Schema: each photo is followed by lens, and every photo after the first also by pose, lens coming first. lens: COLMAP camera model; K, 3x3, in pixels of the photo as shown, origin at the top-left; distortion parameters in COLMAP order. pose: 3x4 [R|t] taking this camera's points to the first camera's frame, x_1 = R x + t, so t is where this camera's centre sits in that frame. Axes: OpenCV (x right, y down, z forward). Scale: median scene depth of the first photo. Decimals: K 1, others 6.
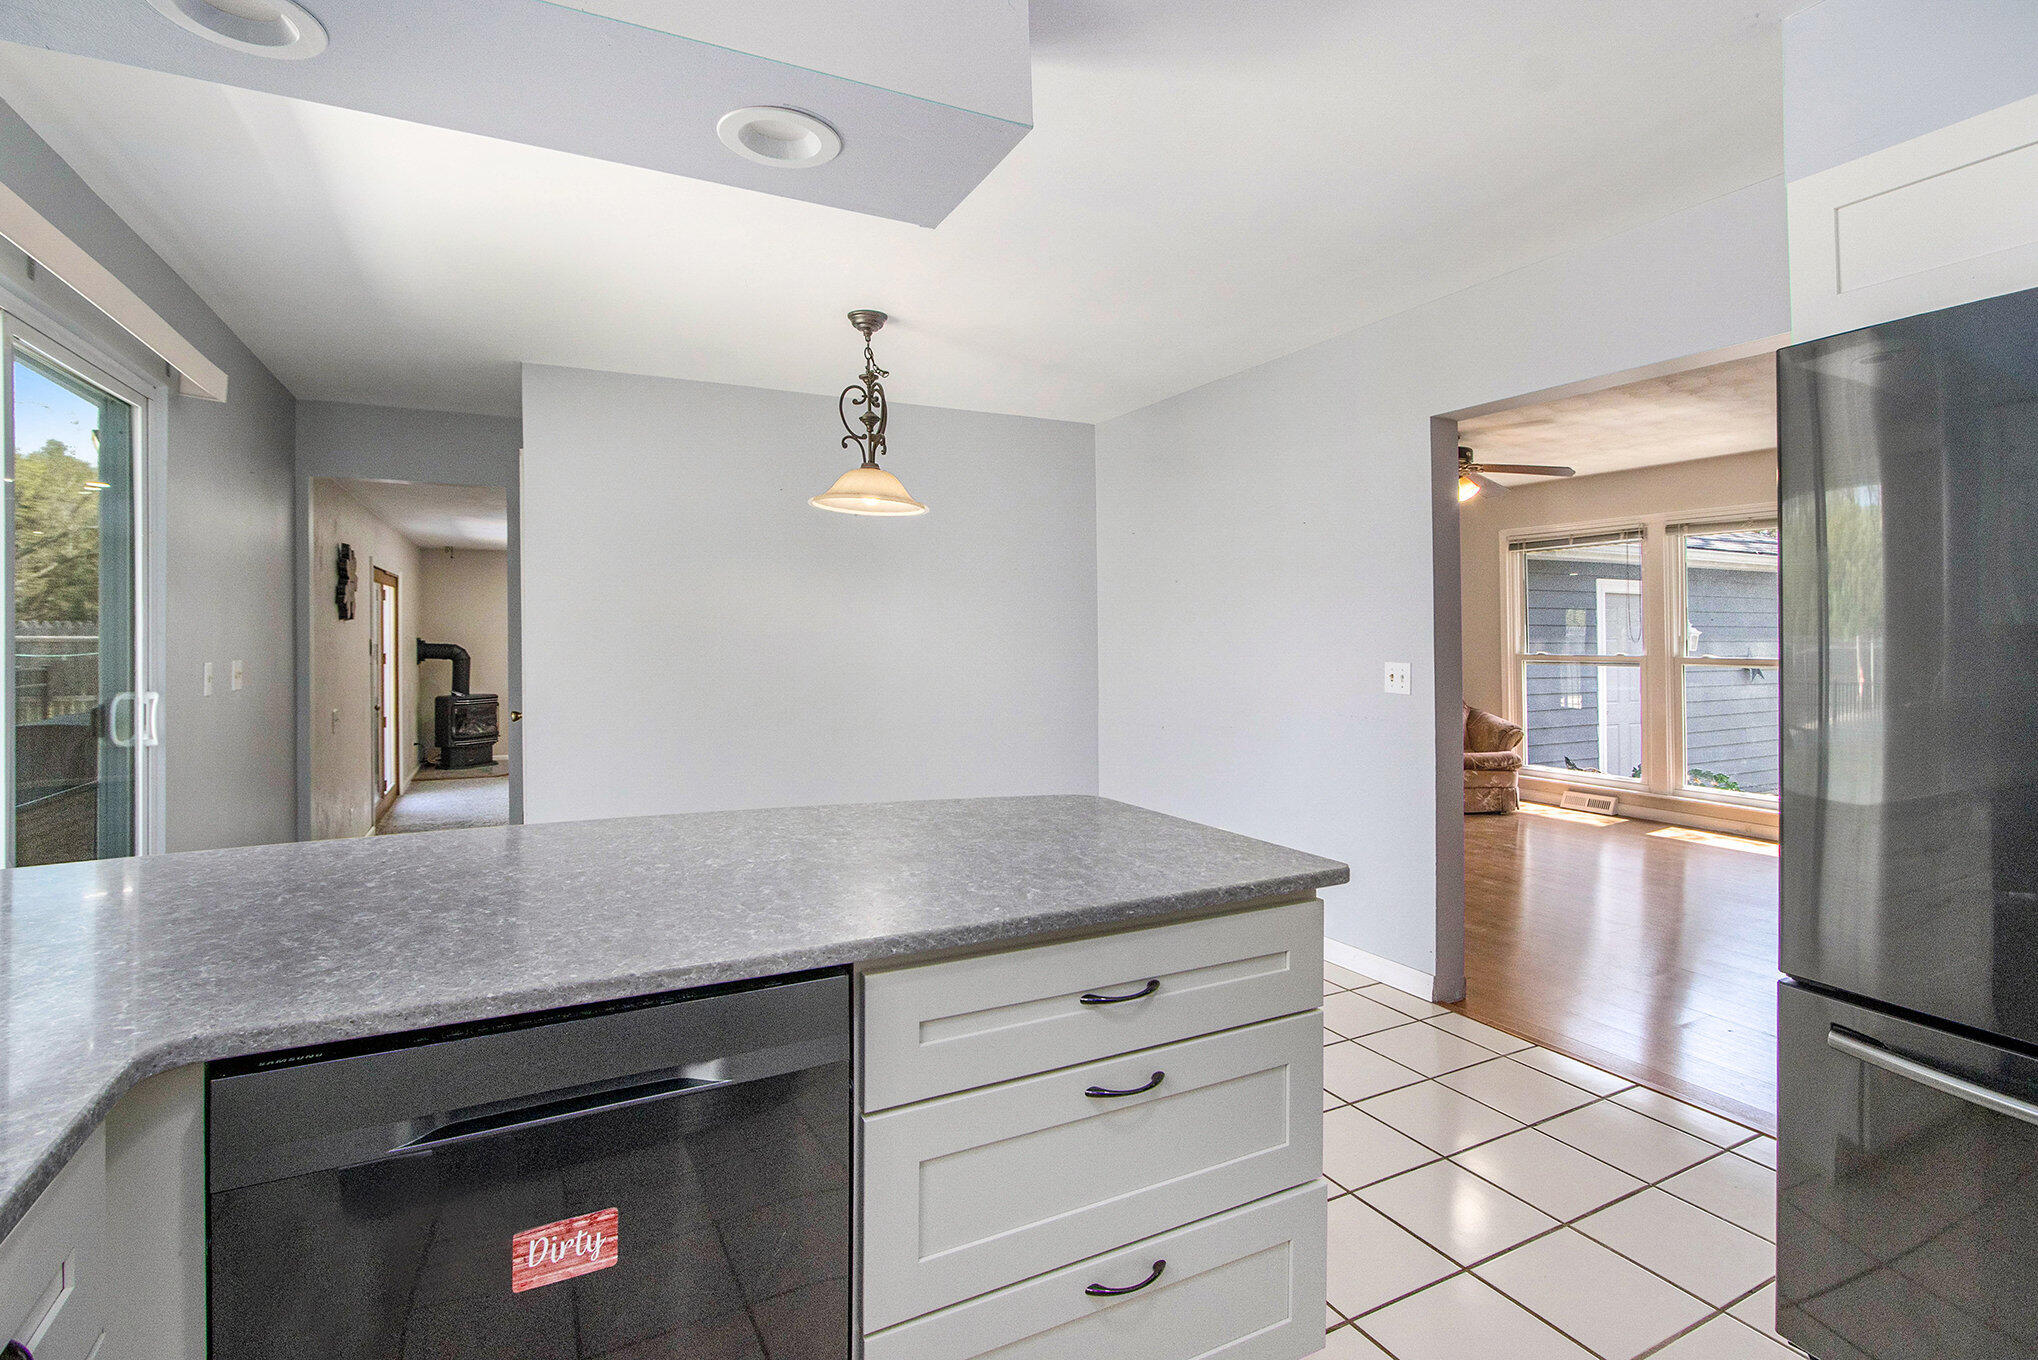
lens RADIAL K [[981.2, 0, 1005.7], [0, 981.2, 636.1], [0, 0, 1]] dist [0.002671, -0.003888]
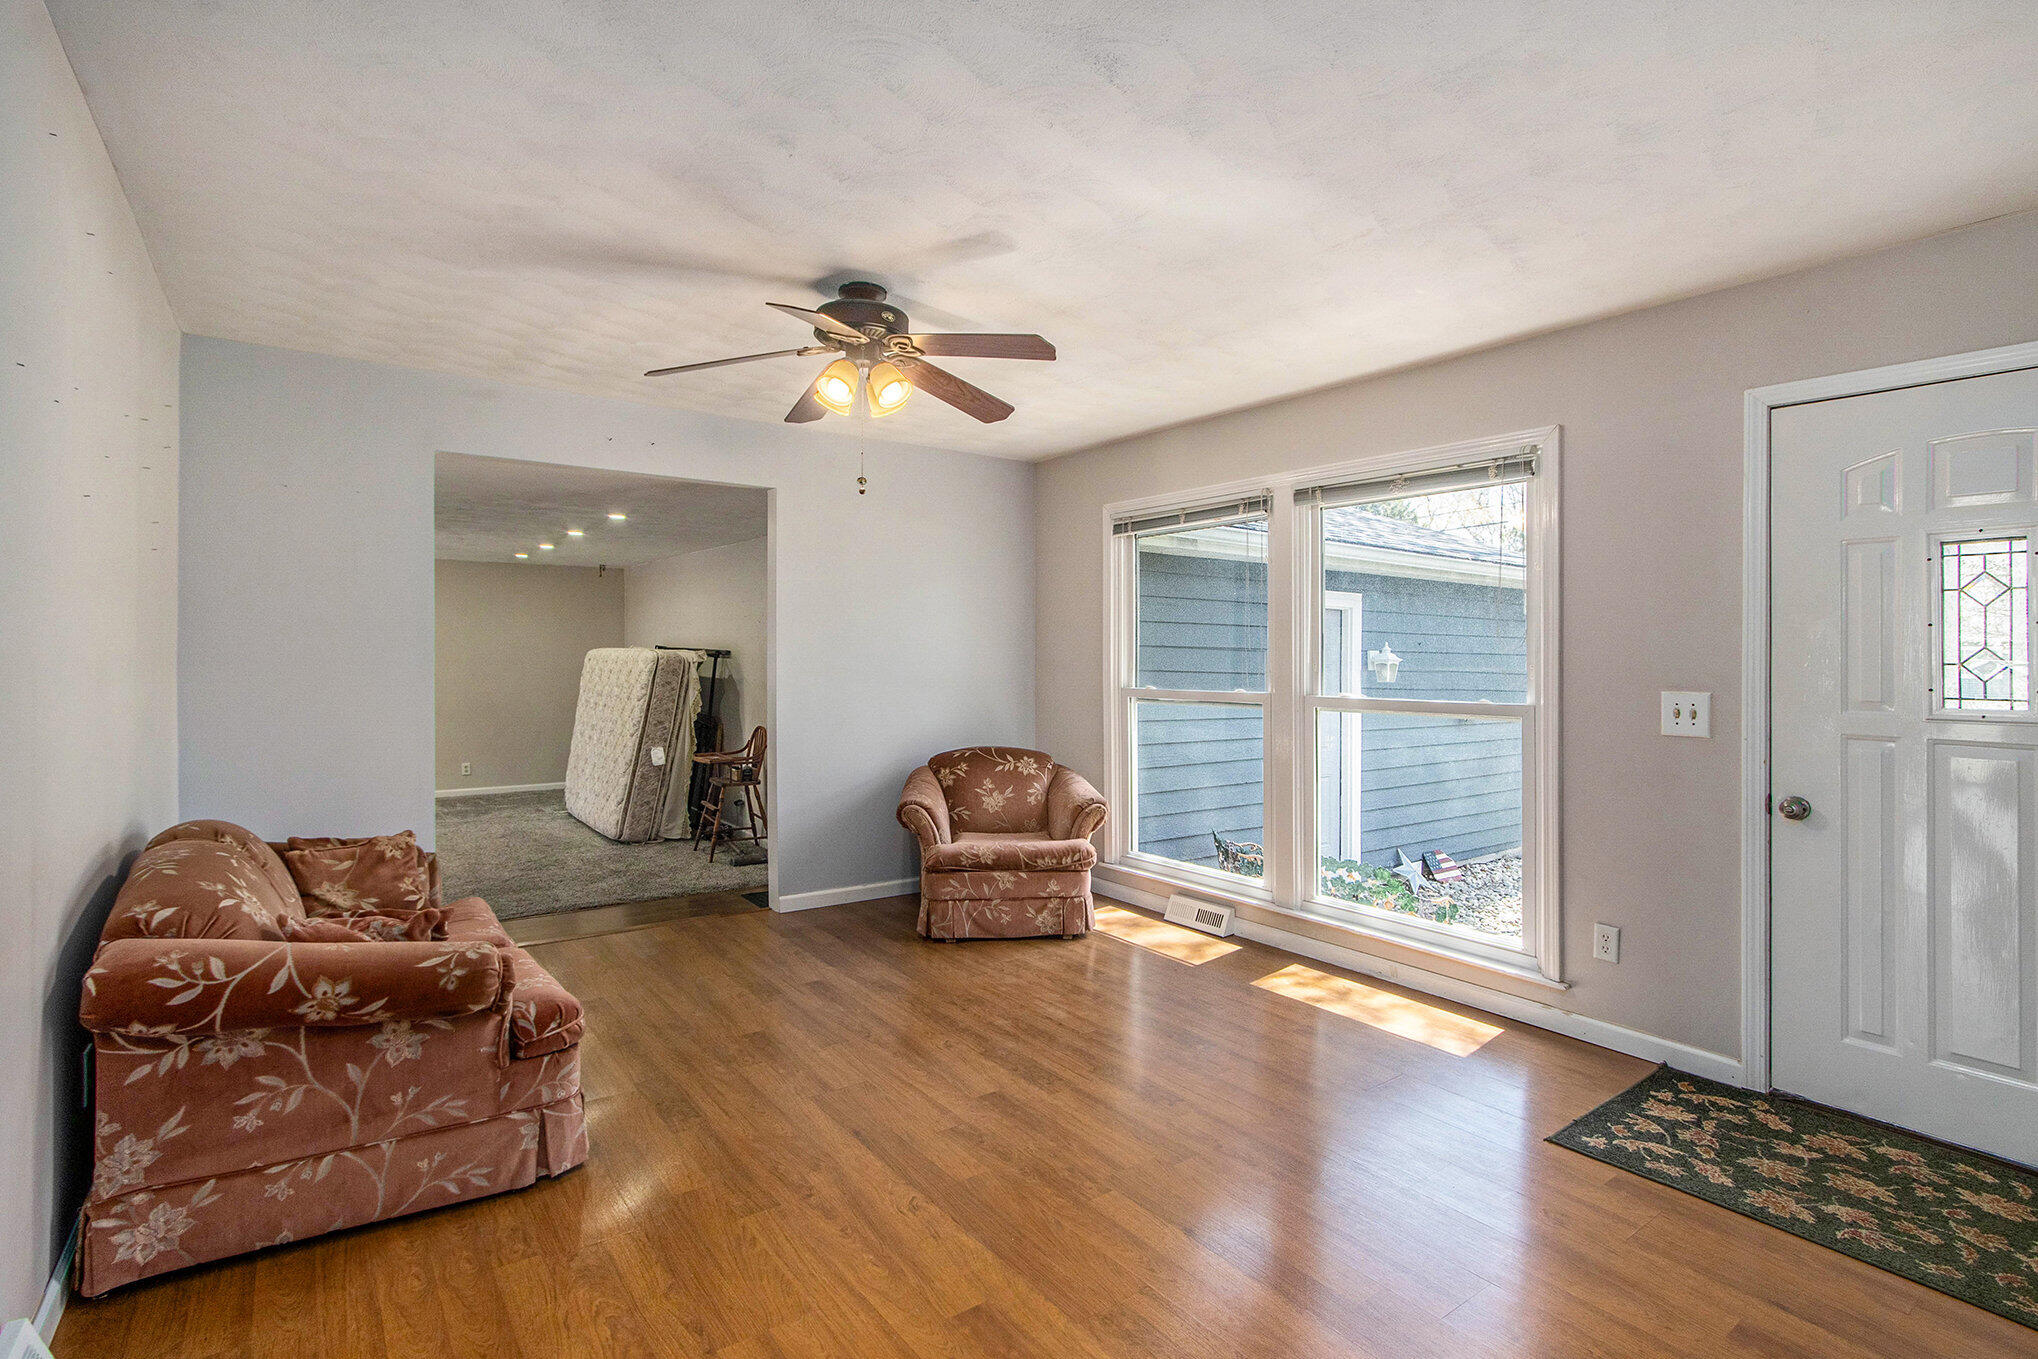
lens RADIAL K [[981.2, 0, 1014.5], [0, 981.2, 657.9], [0, 0, 1]] dist [0.002671, -0.003888]
pose [[0.989377, 0.003935, 0.145320, 0.379406], [-0.003509, 0.999989, -0.003185, 0.000181], [-0.145331, 0.002641, 0.989380, 0.370894]]
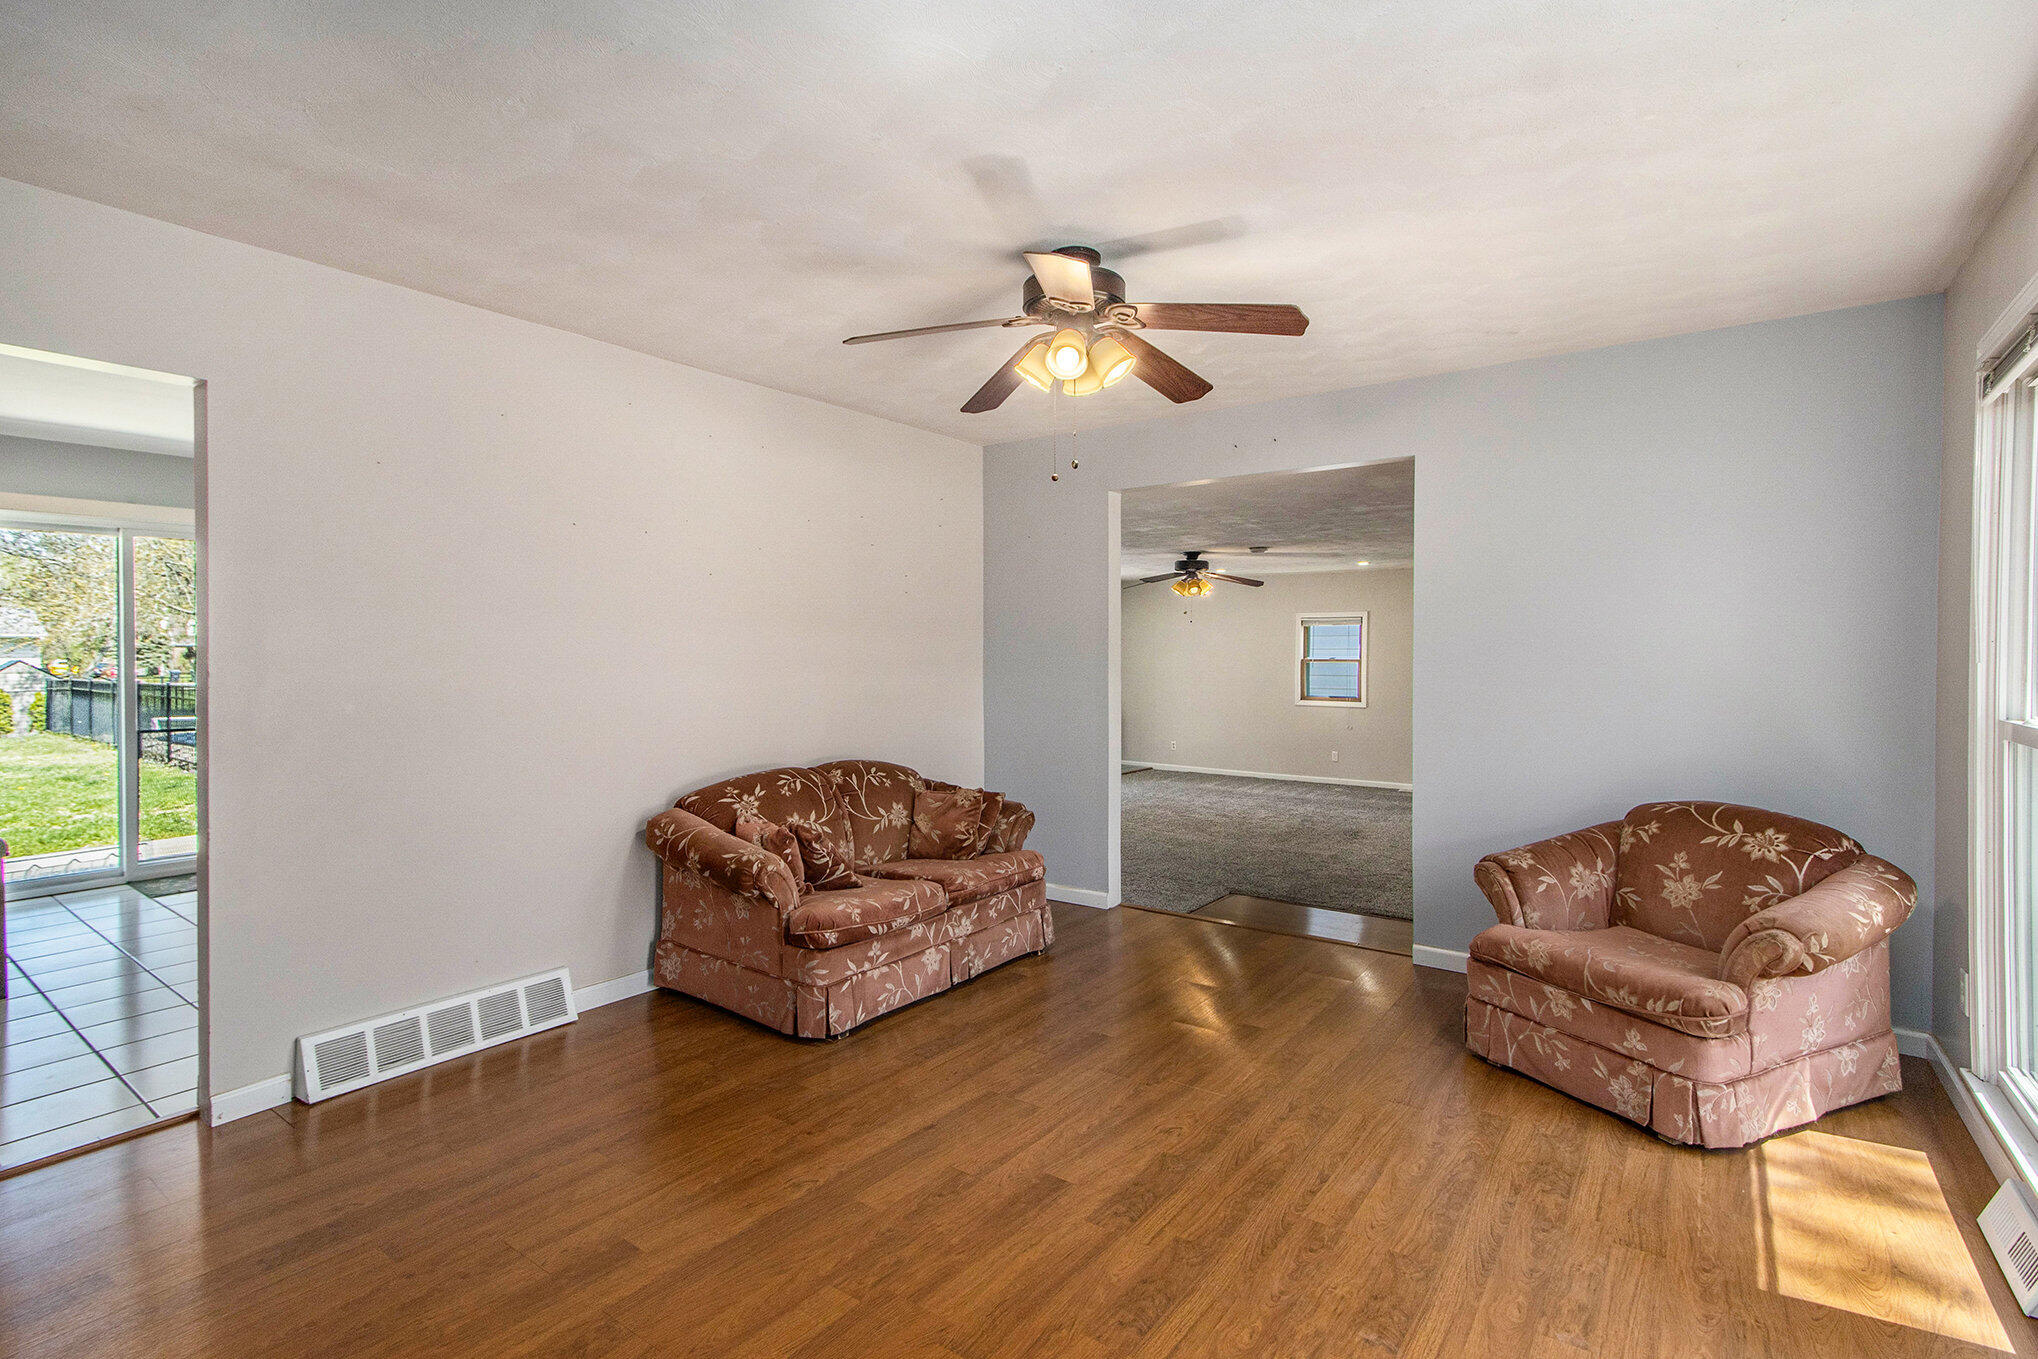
lens RADIAL K [[981.2, 0, 1021.0], [0, 981.2, 680.9], [0, 0, 1]] dist [0.002671, -0.003888]
pose [[0.442584, 0.018823, -0.896530, 0.730464], [-0.002665, 0.999803, 0.019675, 0.000325], [0.896723, -0.006319, 0.442547, 0.618279]]
